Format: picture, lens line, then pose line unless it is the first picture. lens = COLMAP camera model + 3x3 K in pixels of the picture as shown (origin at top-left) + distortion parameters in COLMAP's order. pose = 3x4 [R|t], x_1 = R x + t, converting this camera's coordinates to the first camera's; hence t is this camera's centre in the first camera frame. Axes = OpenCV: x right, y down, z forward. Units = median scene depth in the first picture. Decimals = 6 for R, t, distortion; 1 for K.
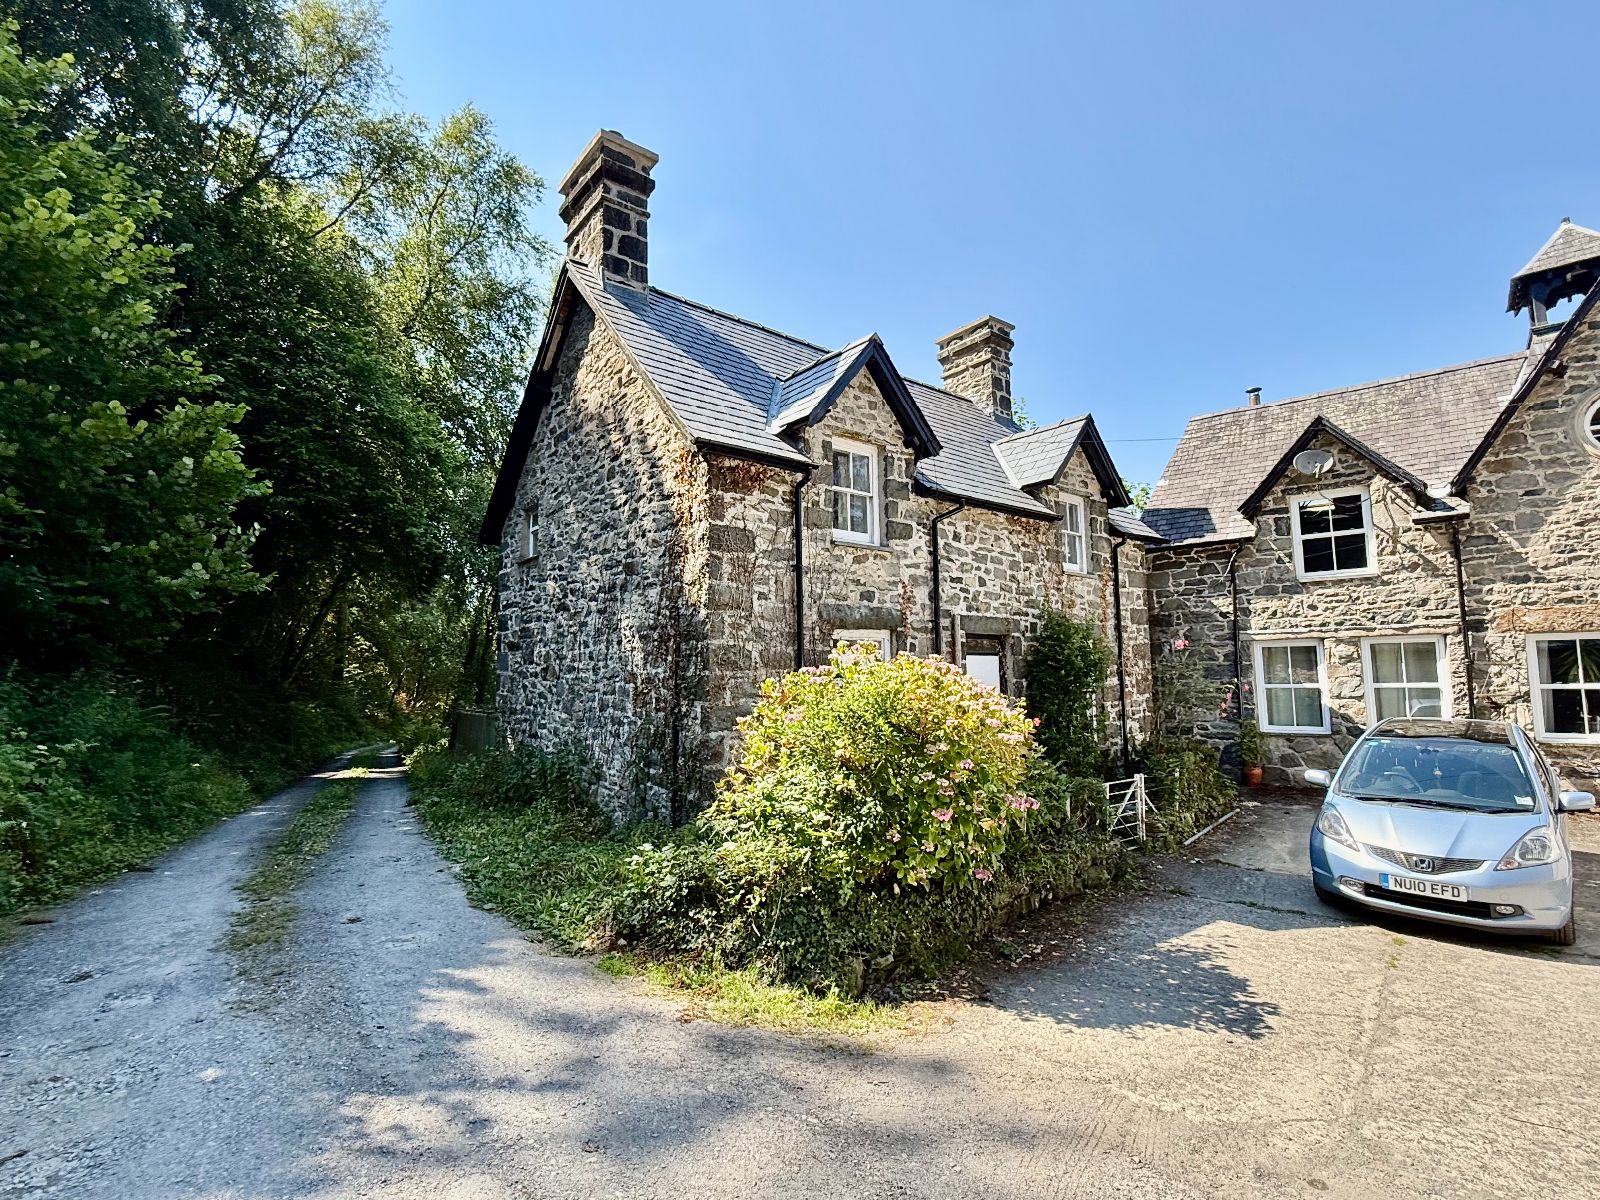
lens RADIAL K [[782.1, 0, 792.8], [0, 782.1, 600.3], [0, 0, 1]] dist [0.000385, 0.000643]
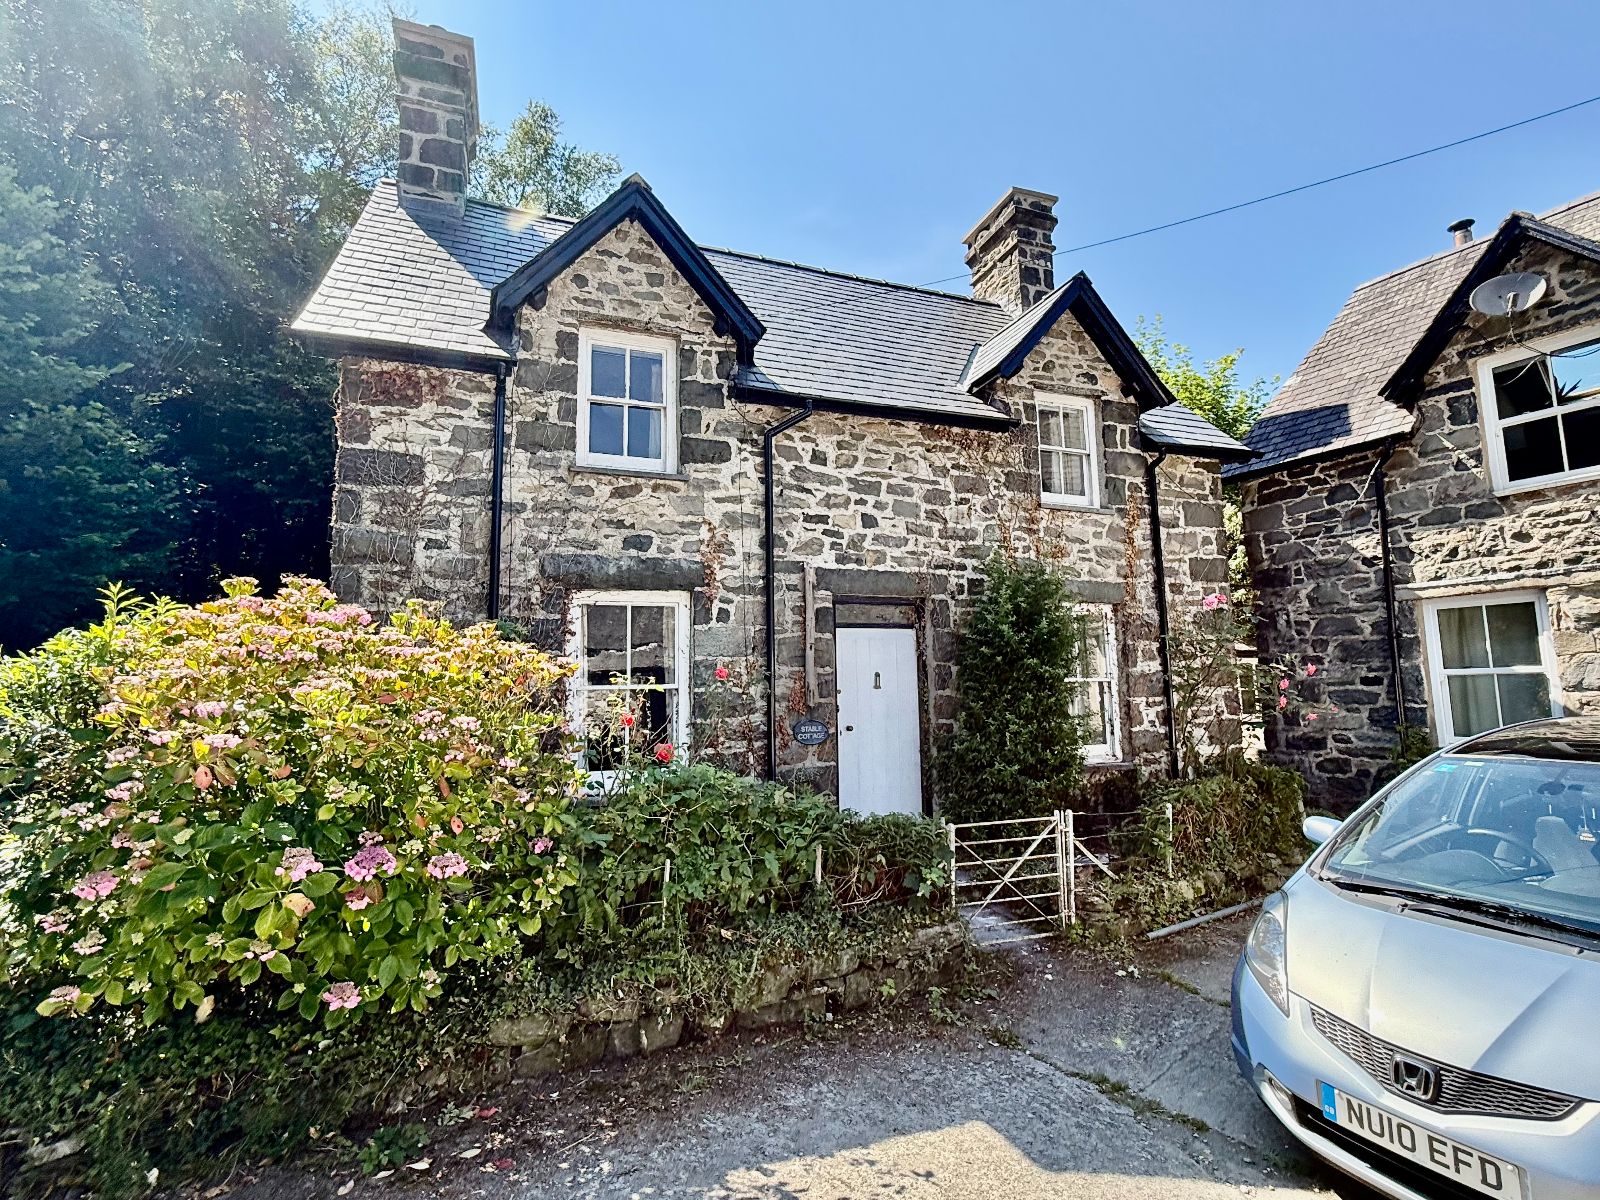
lens RADIAL K [[782.1, 0, 806.9], [0, 782.1, 597.3], [0, 0, 1]] dist [0.000385, 0.000643]
pose [[0.950669, -0.043419, -0.307154, 0.385527], [0.038206, 0.999006, -0.022966, 0.055504], [0.307845, 0.010098, 0.951383, 0.315287]]
